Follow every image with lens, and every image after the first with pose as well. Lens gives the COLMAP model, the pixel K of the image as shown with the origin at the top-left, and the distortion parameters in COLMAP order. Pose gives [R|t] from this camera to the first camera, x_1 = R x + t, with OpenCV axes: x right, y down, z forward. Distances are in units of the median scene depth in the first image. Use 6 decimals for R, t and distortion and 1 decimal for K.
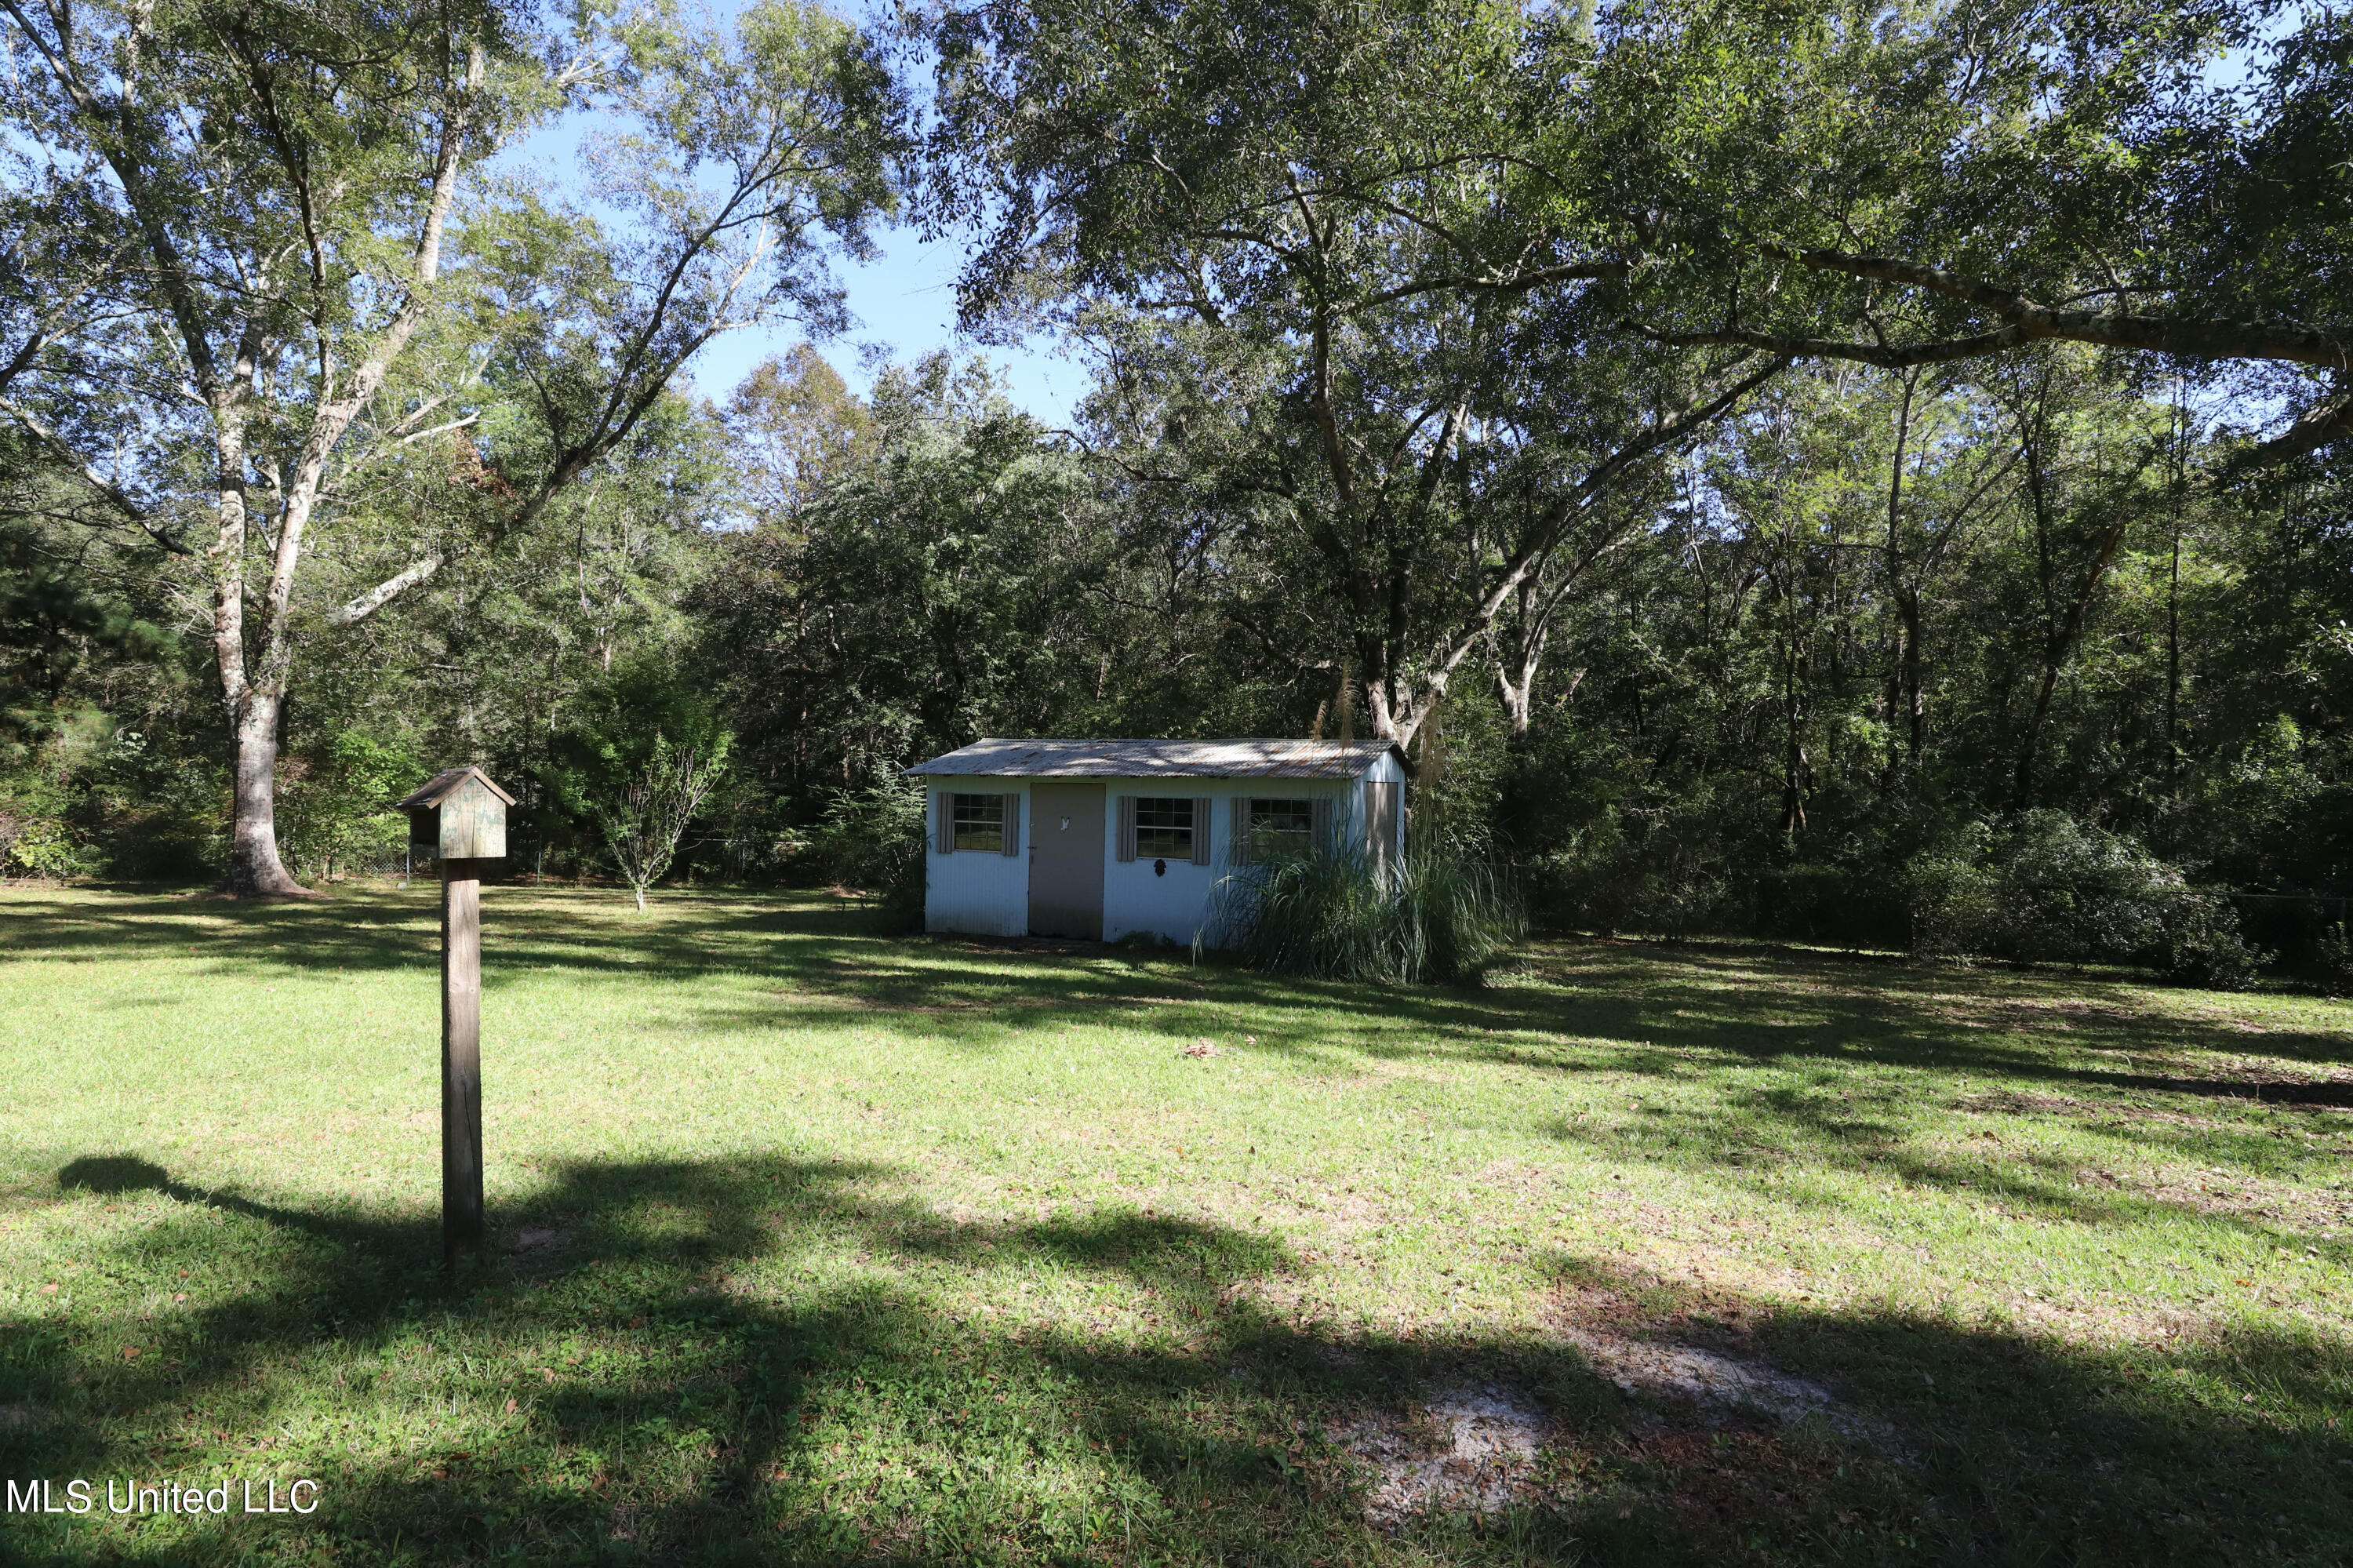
lens RADIAL K [[1060.8, 0, 1171.3], [0, 1060.8, 785.6], [0, 0, 1]] dist [0.000039, -0.000077]
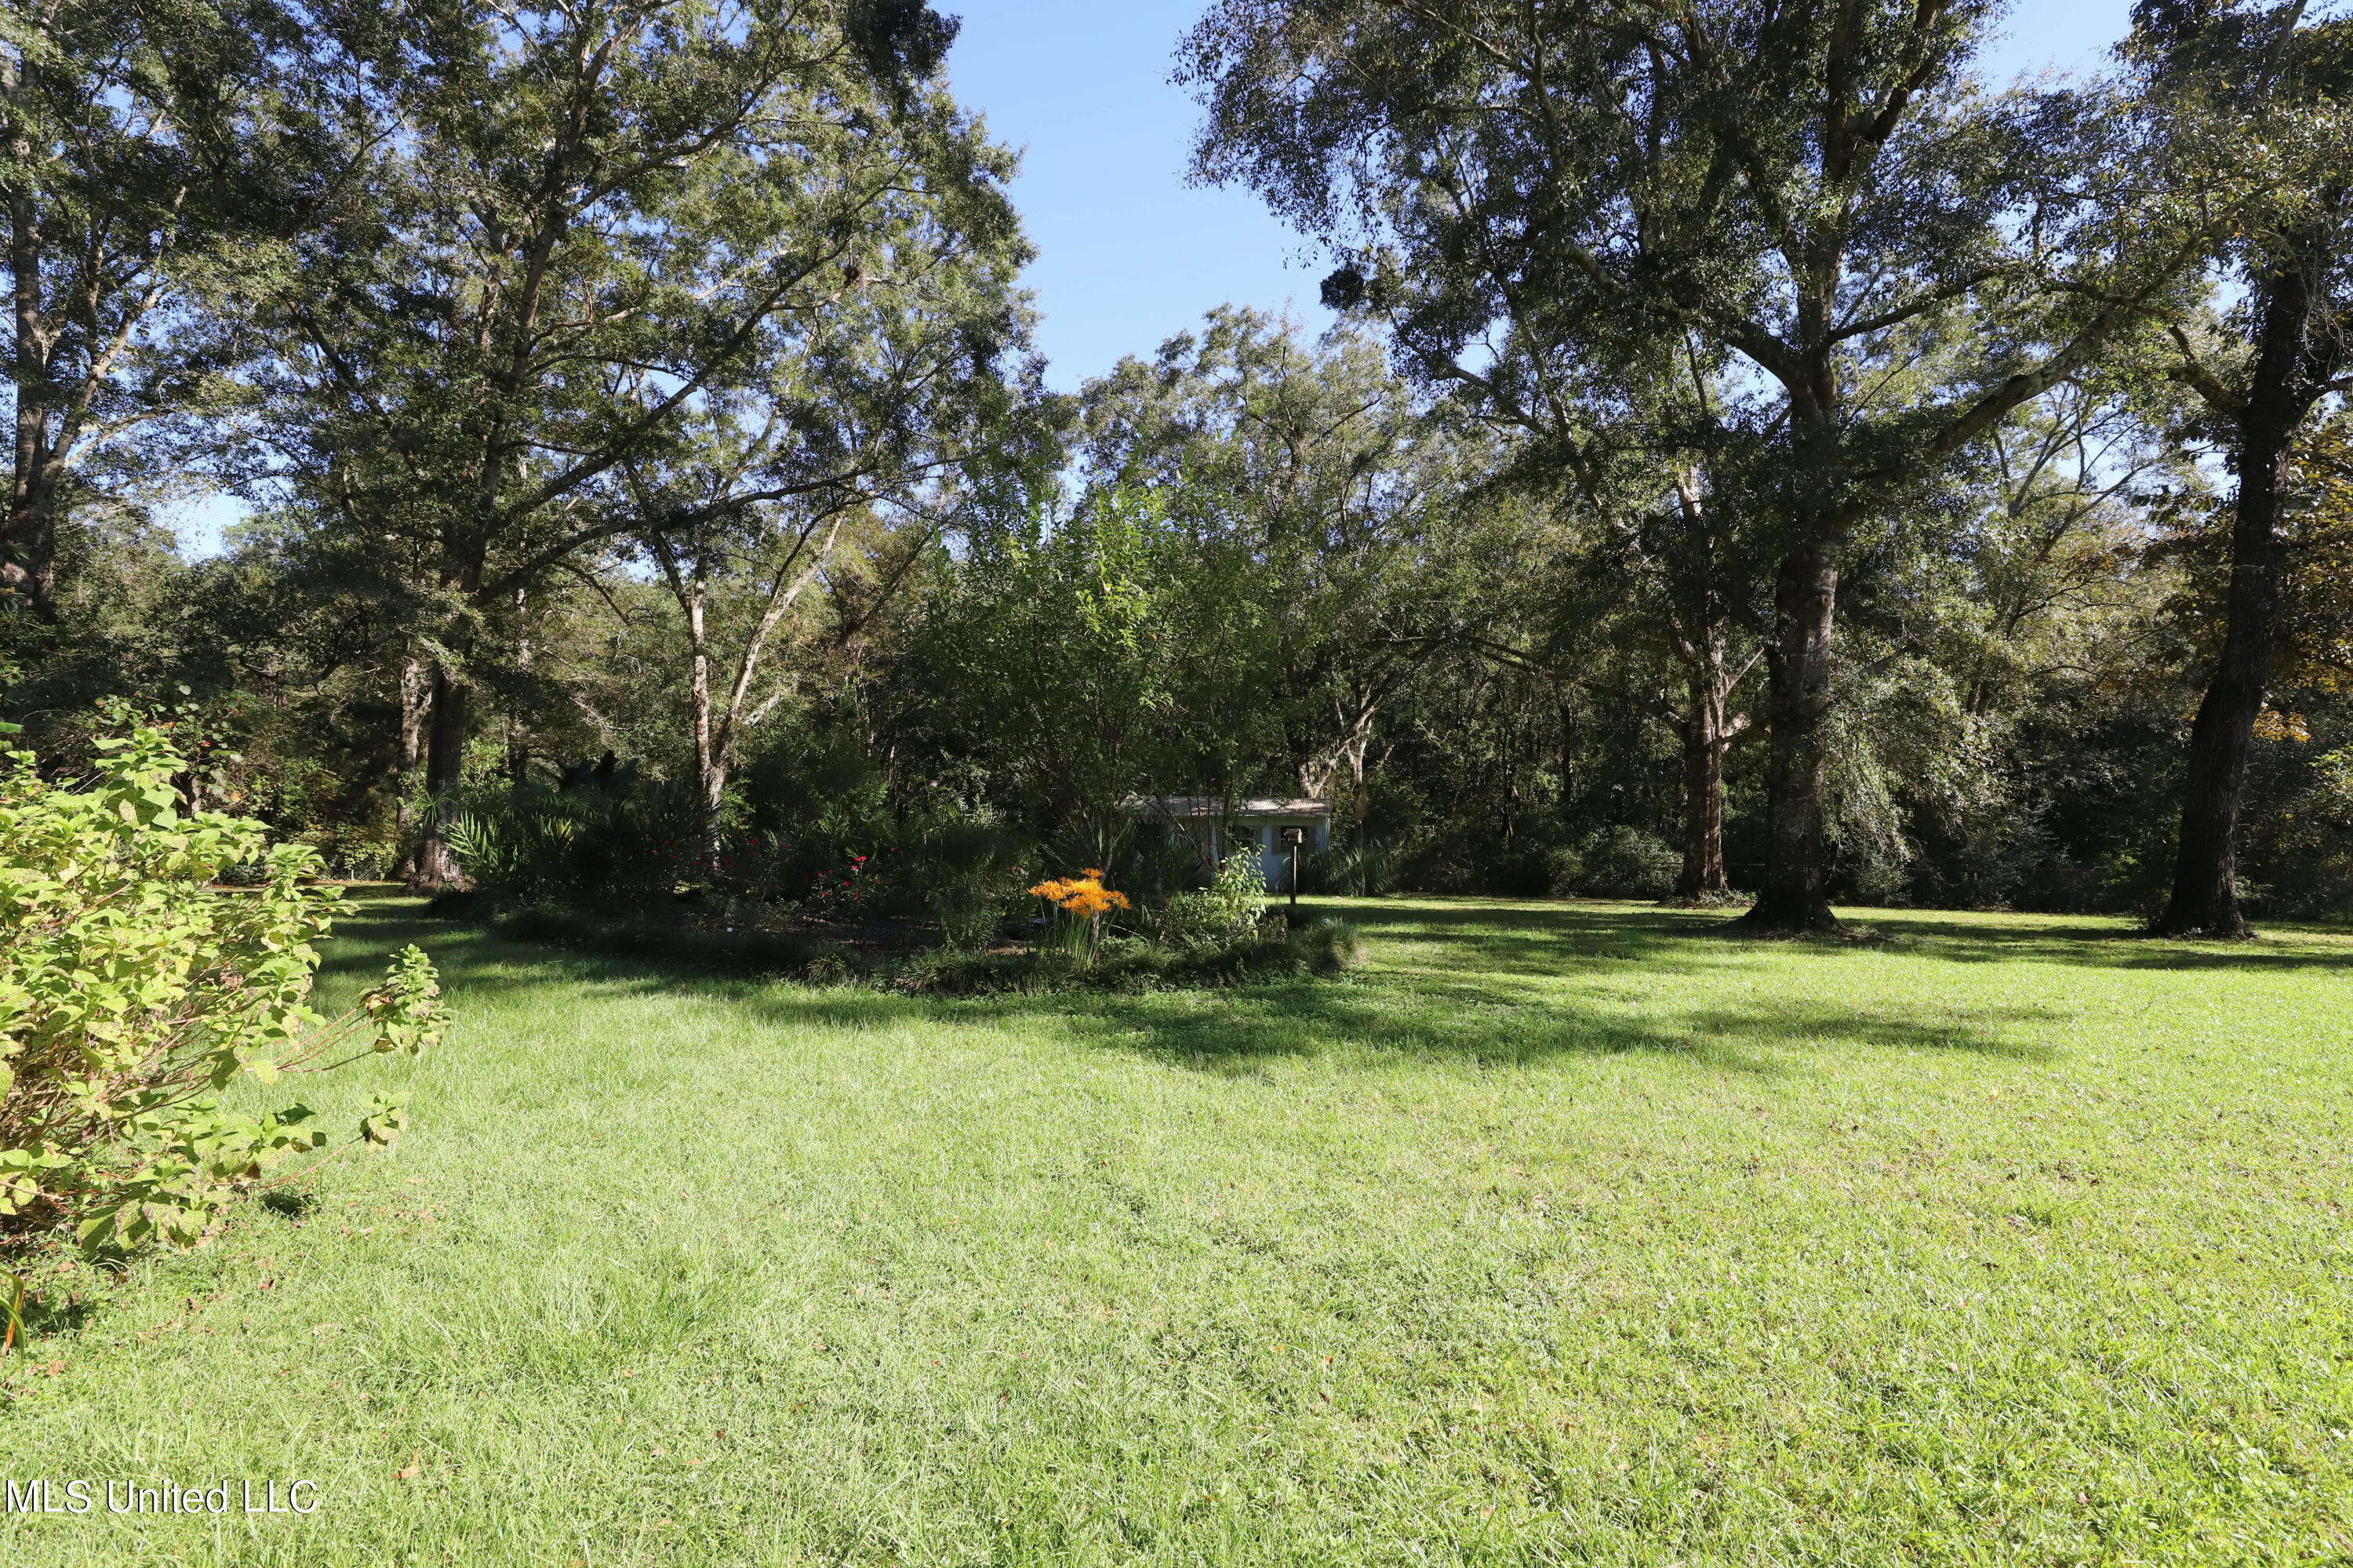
lens RADIAL K [[1060.8, 0, 1171.3], [0, 1060.8, 785.6], [0, 0, 1]] dist [0.000039, -0.000077]
pose [[0.978716, 0.001456, 0.205214, -0.426577], [0.002073, 0.999854, -0.016981, -0.023974], [-0.205208, 0.017045, 0.978570, -0.819546]]
